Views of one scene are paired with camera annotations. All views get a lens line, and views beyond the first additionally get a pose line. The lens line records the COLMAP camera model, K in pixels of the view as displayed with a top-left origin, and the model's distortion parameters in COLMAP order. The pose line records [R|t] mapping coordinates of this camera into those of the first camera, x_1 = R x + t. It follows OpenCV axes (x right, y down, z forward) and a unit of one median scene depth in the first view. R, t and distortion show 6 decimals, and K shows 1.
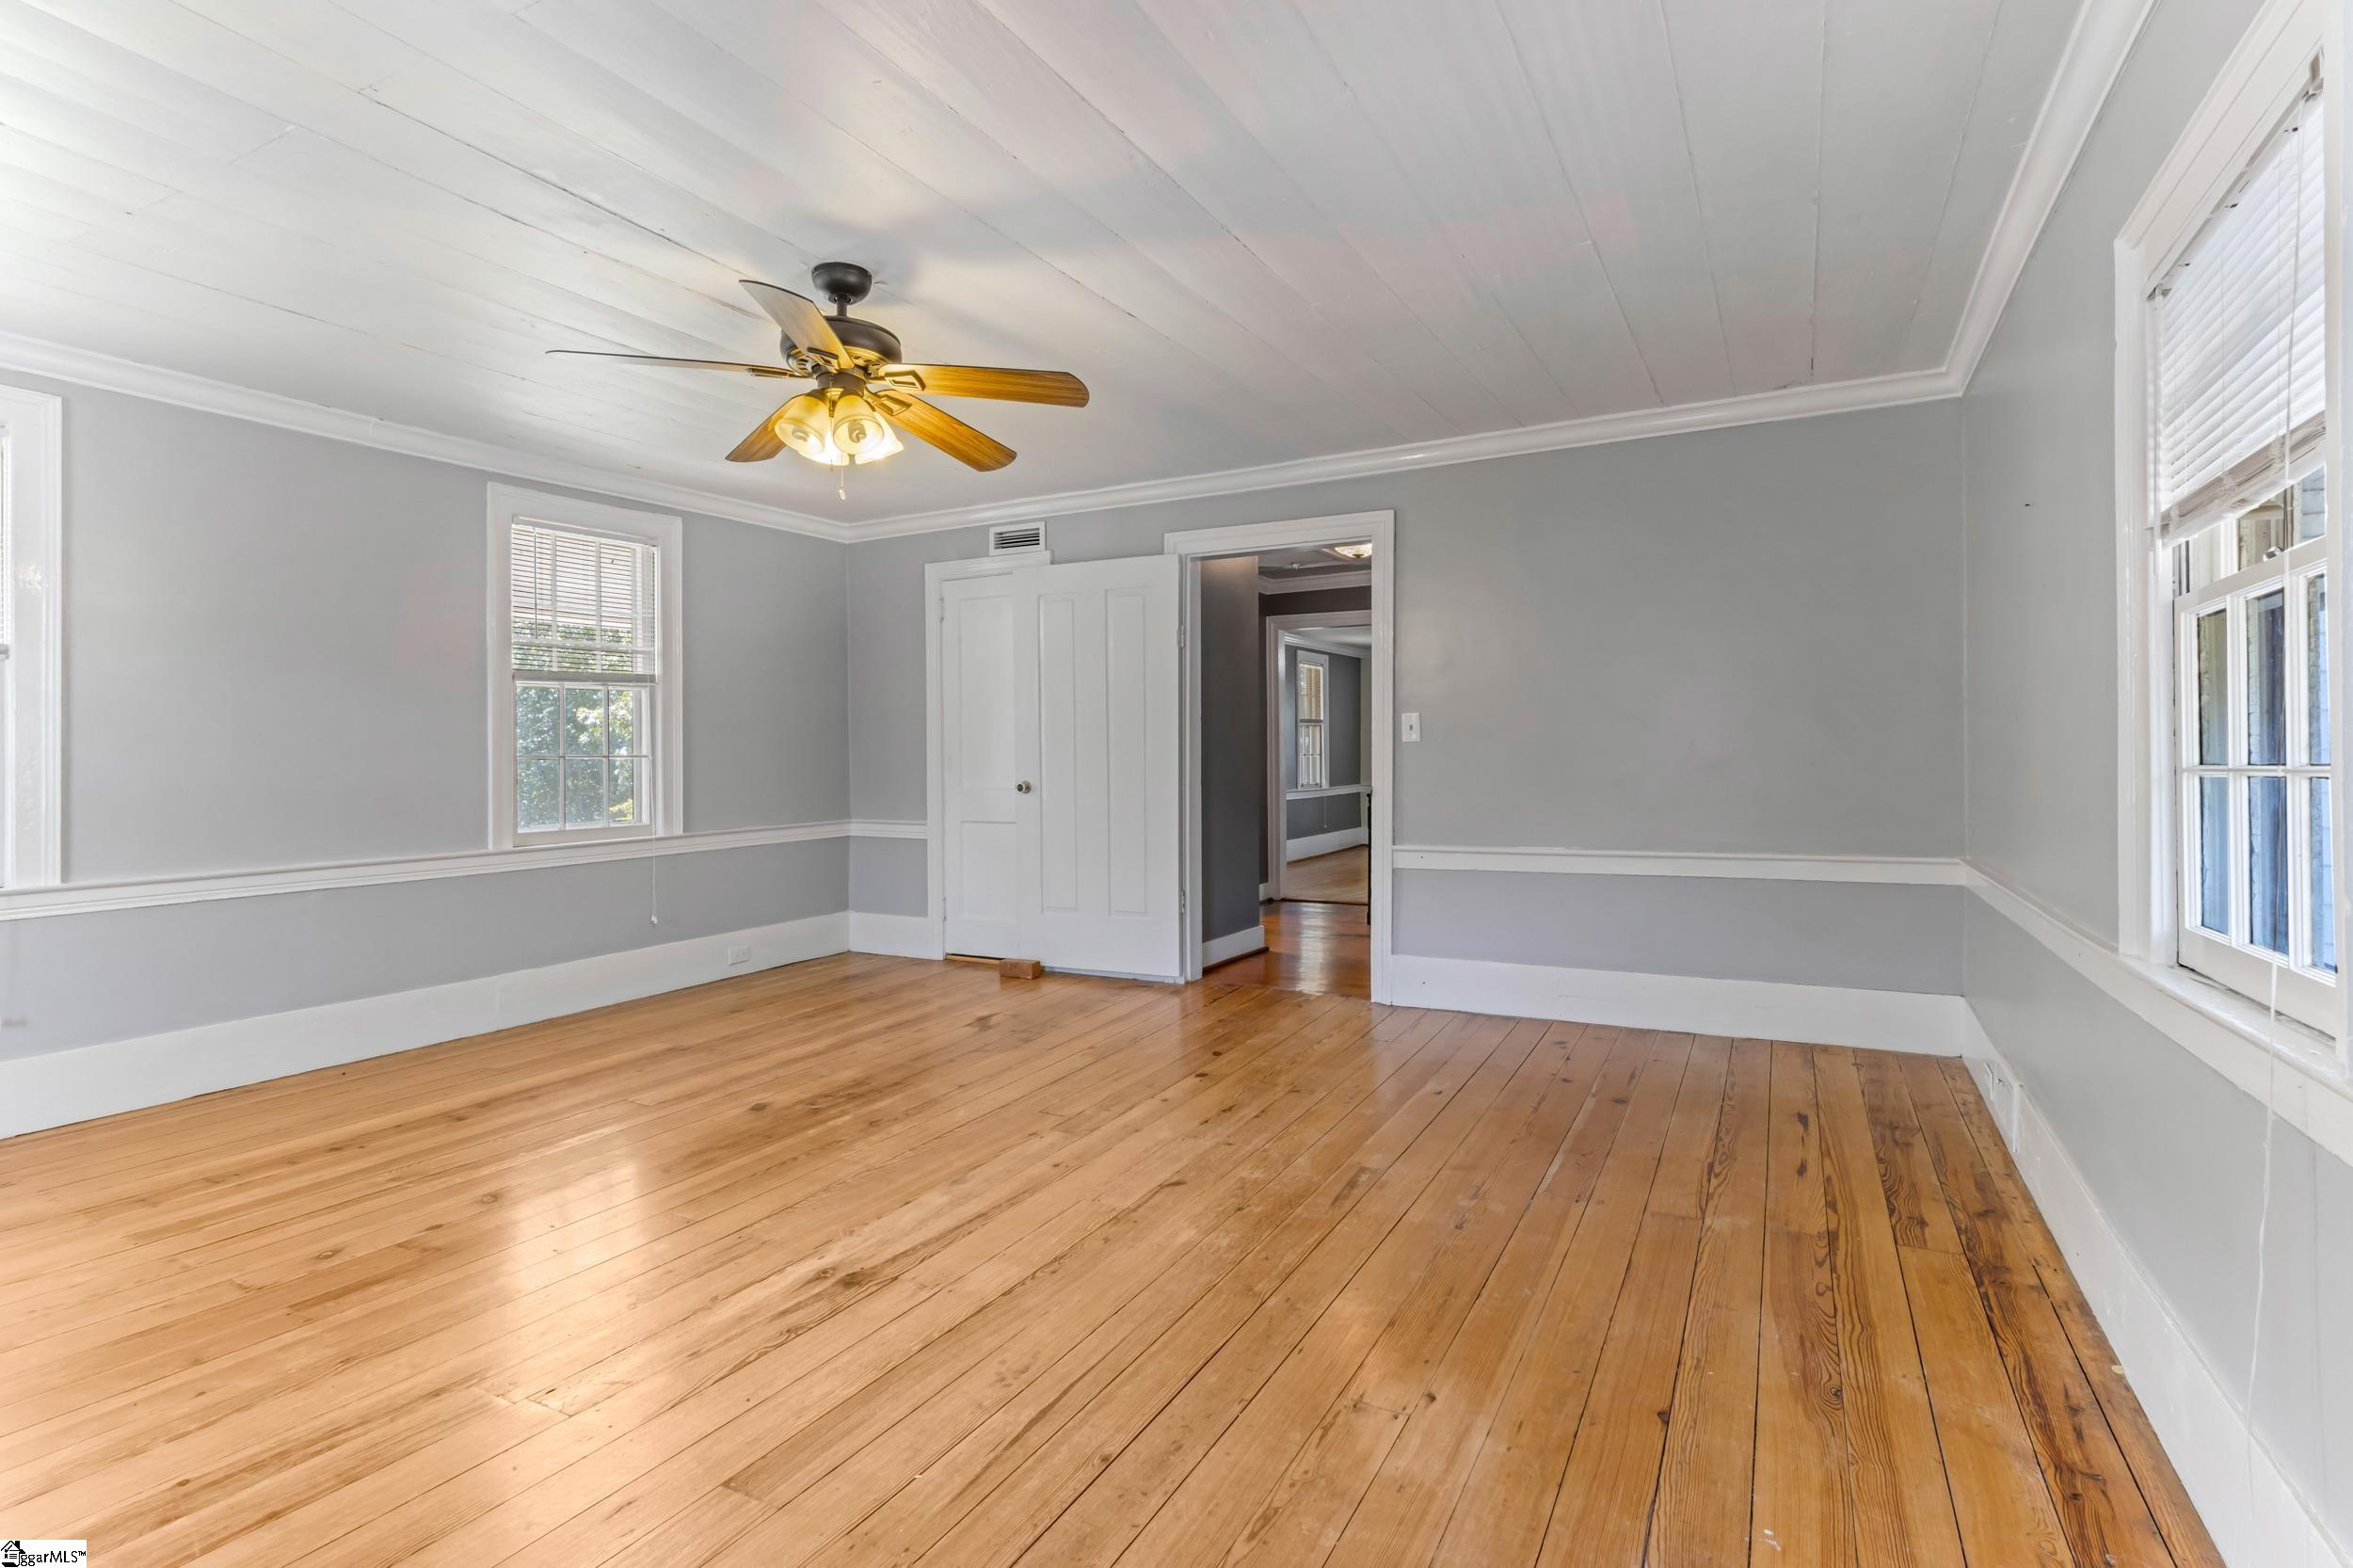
lens RADIAL K [[1140.8, 0, 1175.6], [0, 1140.8, 771.5], [0, 0, 1]] dist [0.009083, 0.000037]
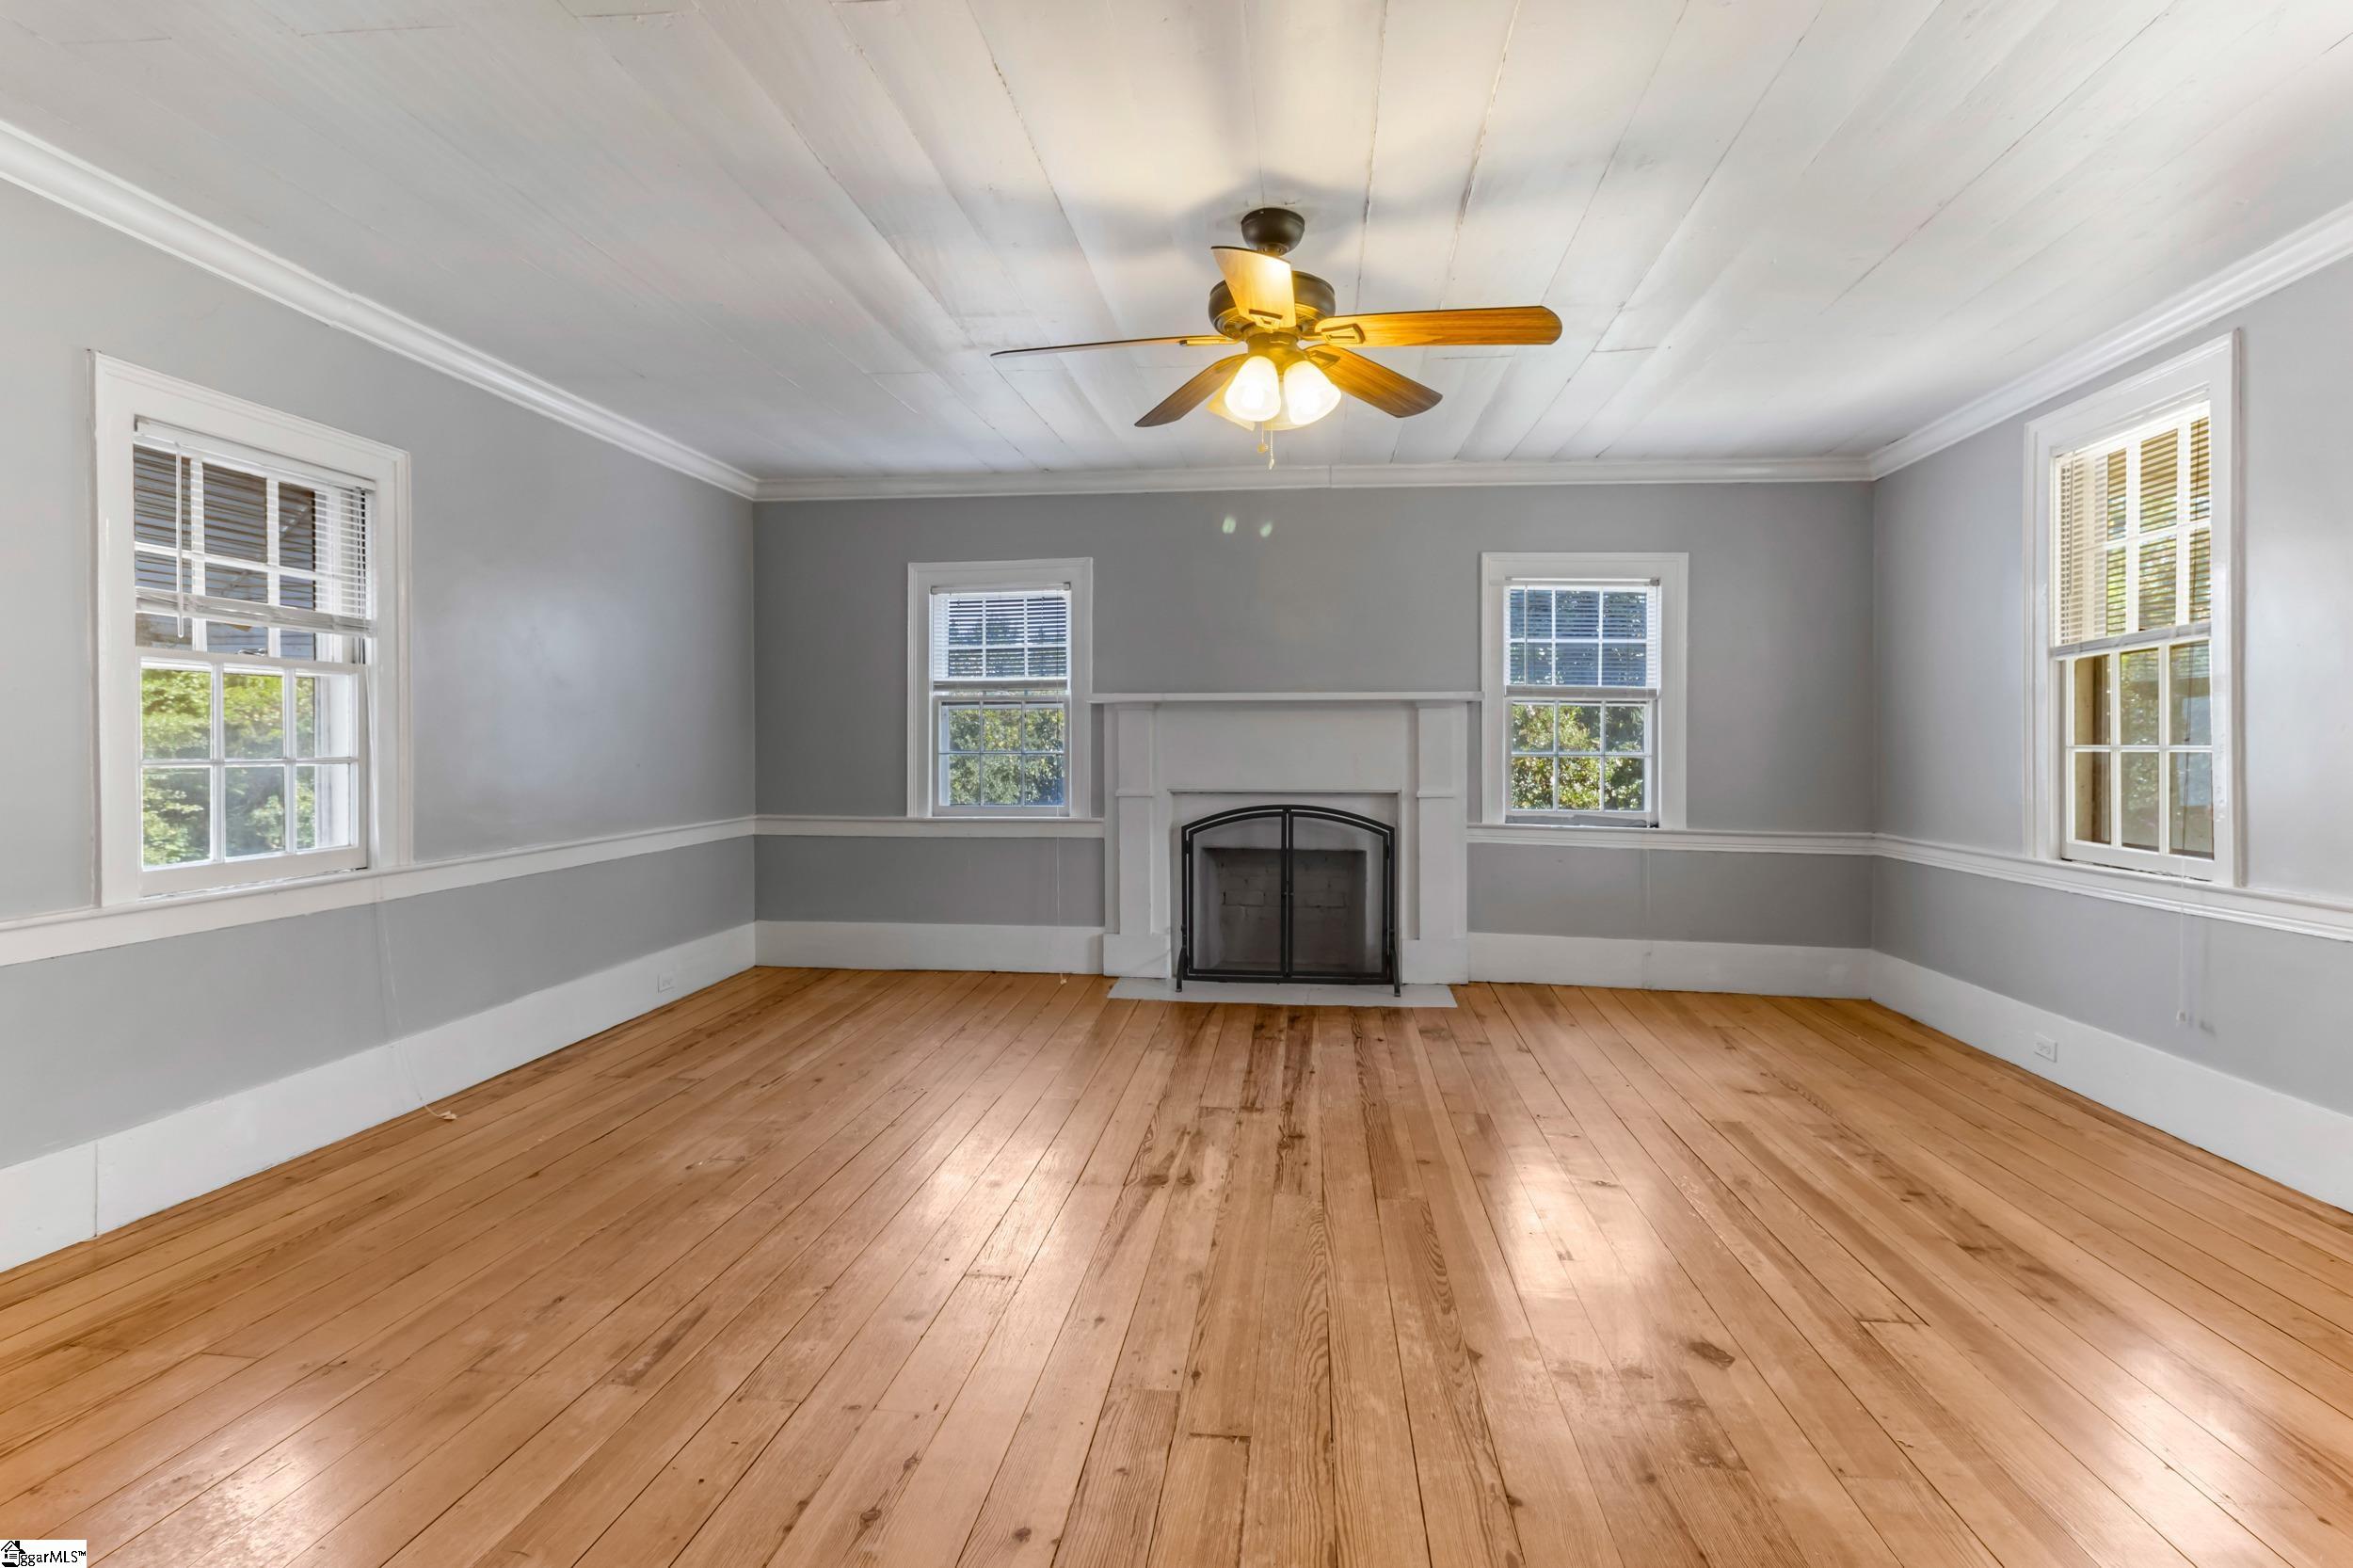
lens RADIAL K [[1140.8, 0, 1176.1], [0, 1140.8, 740.8], [0, 0, 1]] dist [0.009083, 0.000037]
pose [[-0.929203, 0.003363, -0.369554, 0.122146], [0.001814, 0.999988, 0.004537, -0.021792], [0.369565, 0.003546, -0.929198, 1.800906]]
